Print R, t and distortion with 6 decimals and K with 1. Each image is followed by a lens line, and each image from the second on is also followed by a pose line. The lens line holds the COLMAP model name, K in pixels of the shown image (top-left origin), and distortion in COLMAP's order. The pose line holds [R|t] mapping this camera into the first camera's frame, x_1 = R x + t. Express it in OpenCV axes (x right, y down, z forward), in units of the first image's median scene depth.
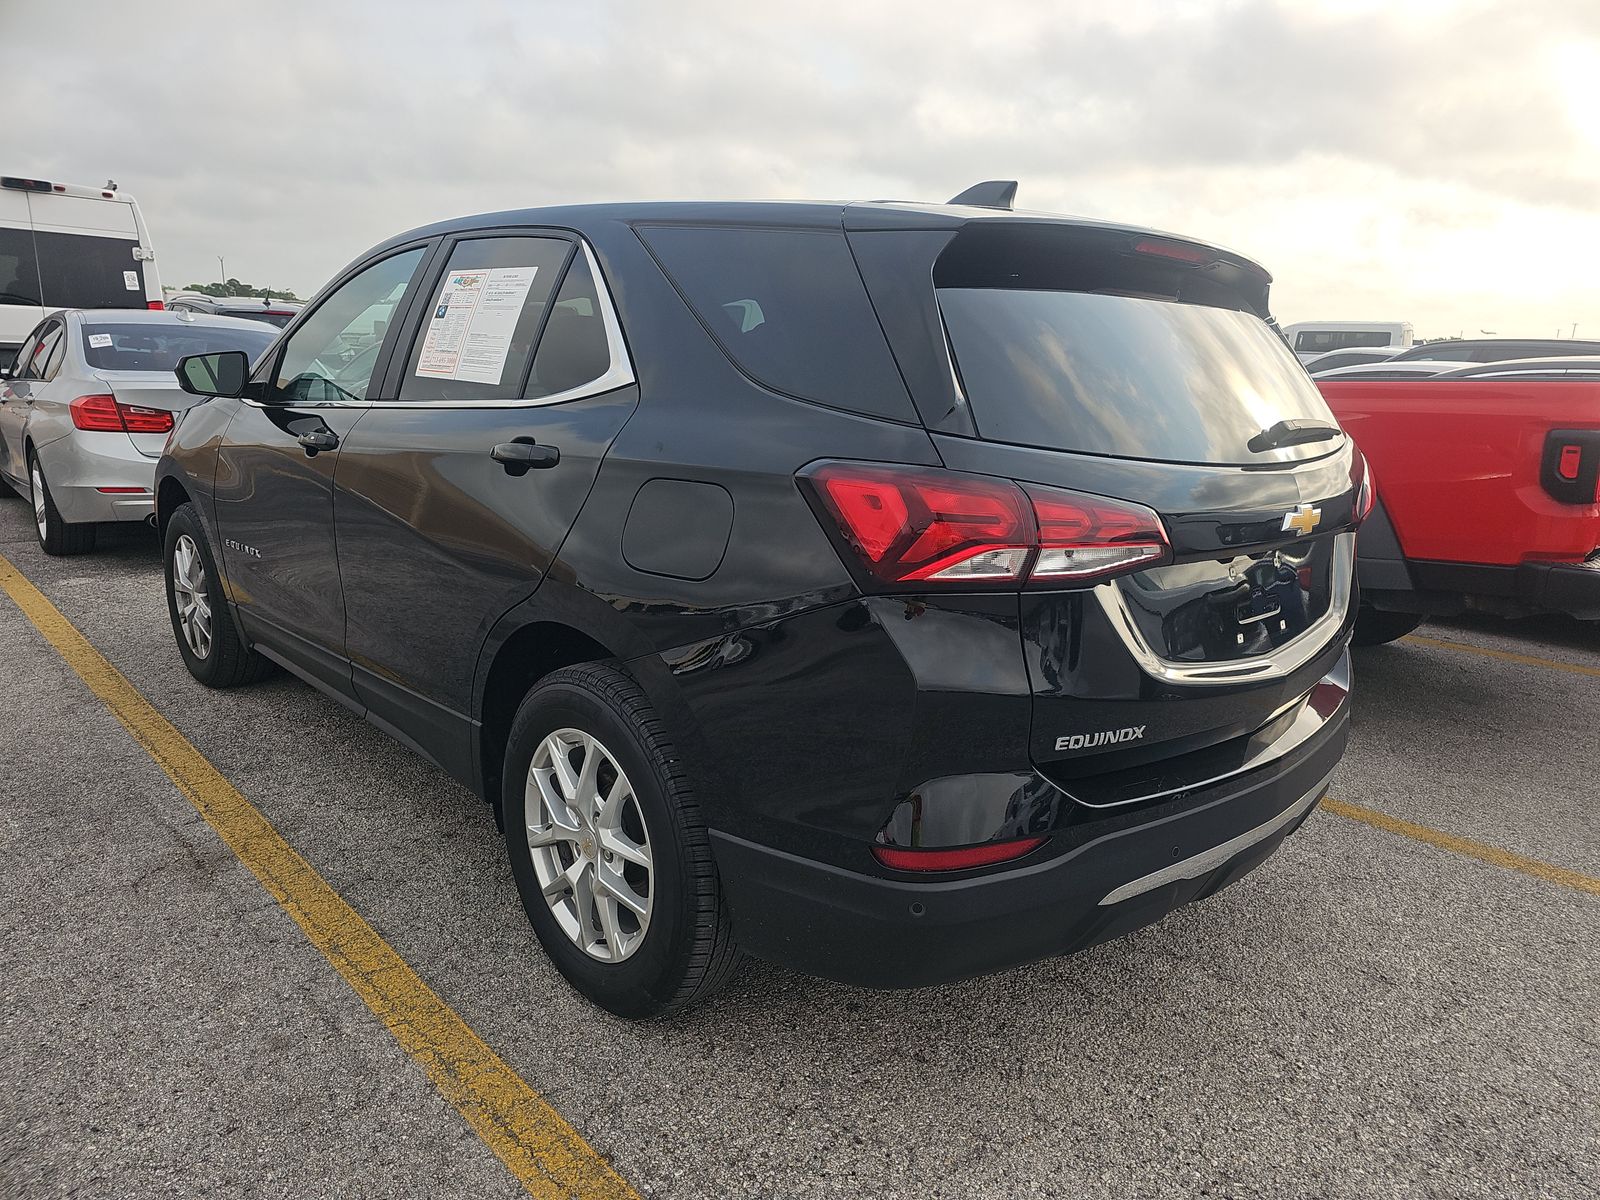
lens RADIAL K [[1002.9, 0, 800.0], [0, 1002.9, 600.0], [0, 0, 1]] dist [0.046799, -0.026304]
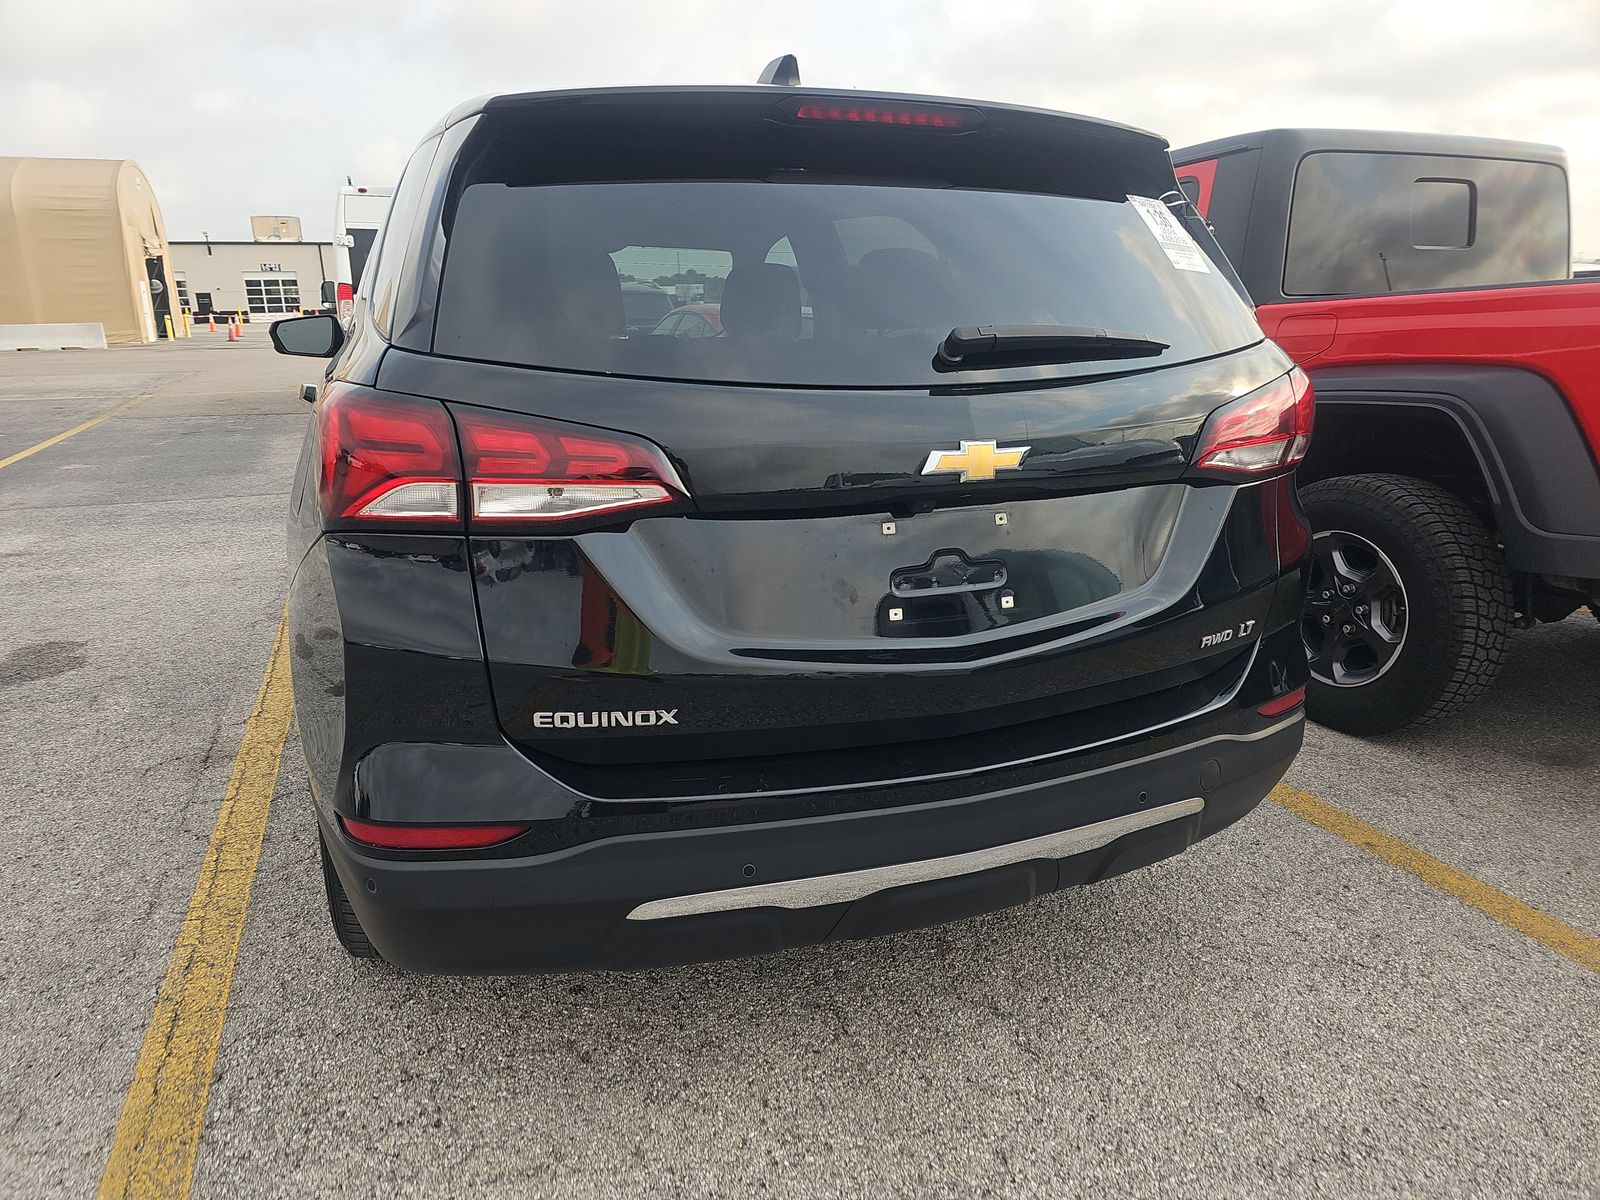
lens RADIAL K [[1002.9, 0, 800.0], [0, 1002.9, 600.0], [0, 0, 1]] dist [0.046799, -0.026304]
pose [[0.922810, 0.057725, -0.380907, 0.751820], [-0.044820, 0.998083, 0.042672, -0.002428], [0.382640, -0.022306, 0.923628, 0.300736]]
